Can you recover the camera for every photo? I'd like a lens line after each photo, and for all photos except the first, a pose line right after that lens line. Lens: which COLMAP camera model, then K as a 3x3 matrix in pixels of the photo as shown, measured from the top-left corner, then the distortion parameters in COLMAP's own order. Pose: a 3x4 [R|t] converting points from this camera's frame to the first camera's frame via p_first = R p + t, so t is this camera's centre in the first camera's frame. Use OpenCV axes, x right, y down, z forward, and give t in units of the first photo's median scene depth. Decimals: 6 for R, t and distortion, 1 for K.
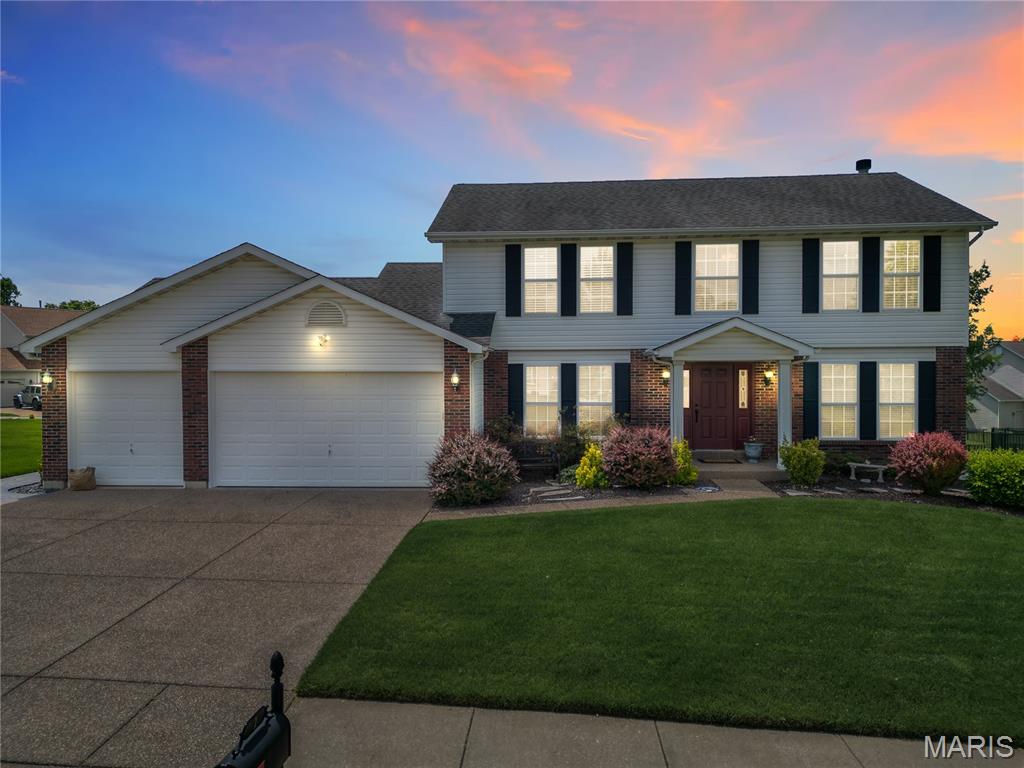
lens RADIAL K [[711.7, 0, 512.0], [0, 711.7, 384.0], [0, 0, 1]] dist [0.058183, -0.051175]
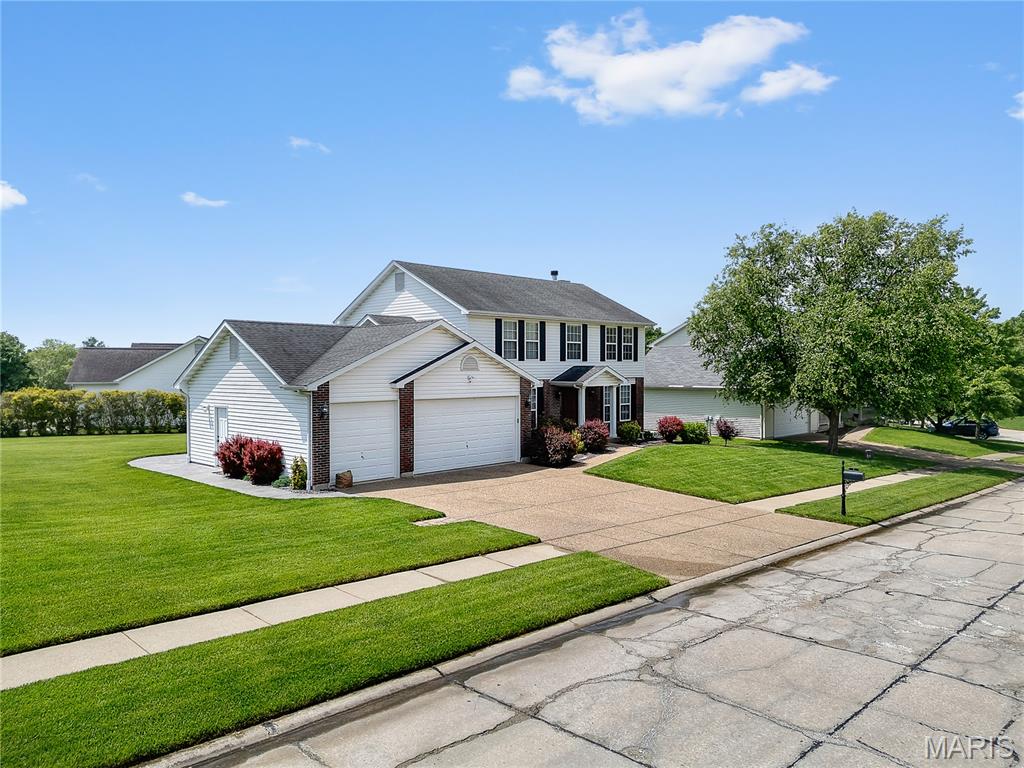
lens RADIAL K [[711.7, 0, 512.0], [0, 711.7, 384.0], [0, 0, 1]] dist [0.058183, -0.051175]
pose [[0.654732, -0.016147, 0.755689, -1.416417], [0.008440, 0.999866, 0.014052, -0.070502], [-0.755814, -0.002822, 0.654780, -0.154774]]
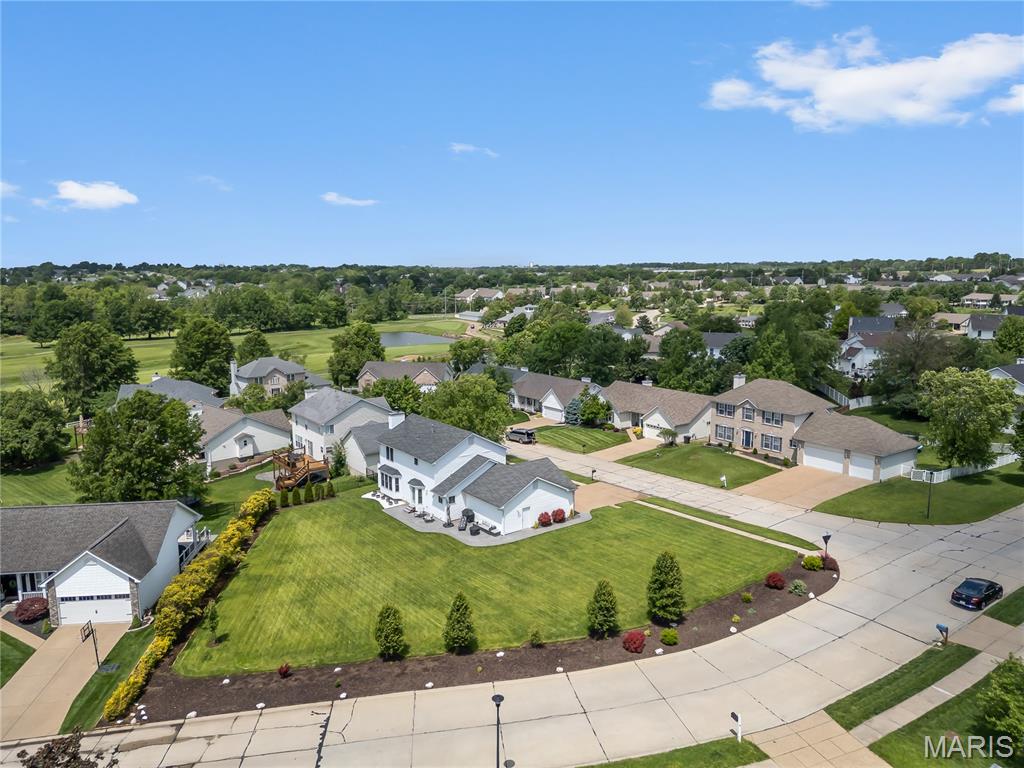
lens RADIAL K [[725.0, 0, 512.0], [0, 725.0, 384.0], [0, 0, 1]] dist [0.080180, -0.081269]
pose [[-0.638671, -0.115604, 0.760747, -3.885893], [0.015143, 0.986570, 0.162633, -1.481041], [-0.769331, 0.115389, -0.628343, 4.177143]]
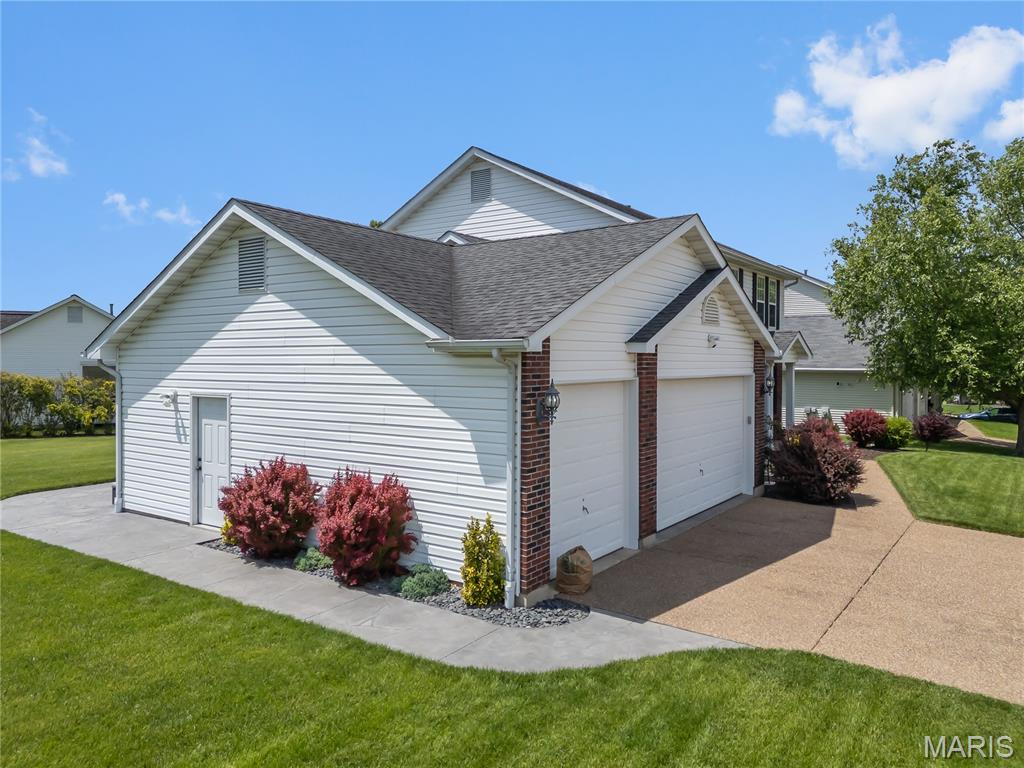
lens RADIAL K [[719.8, 0, 507.1], [0, 719.8, 373.2], [0, 0, 1]] dist [0.077778, -0.073457]
pose [[0.525741, -0.013583, 0.850536, -1.106335], [0.003861, 0.999900, 0.013582, -0.034322], [-0.850636, -0.003857, 0.525741, 0.735258]]
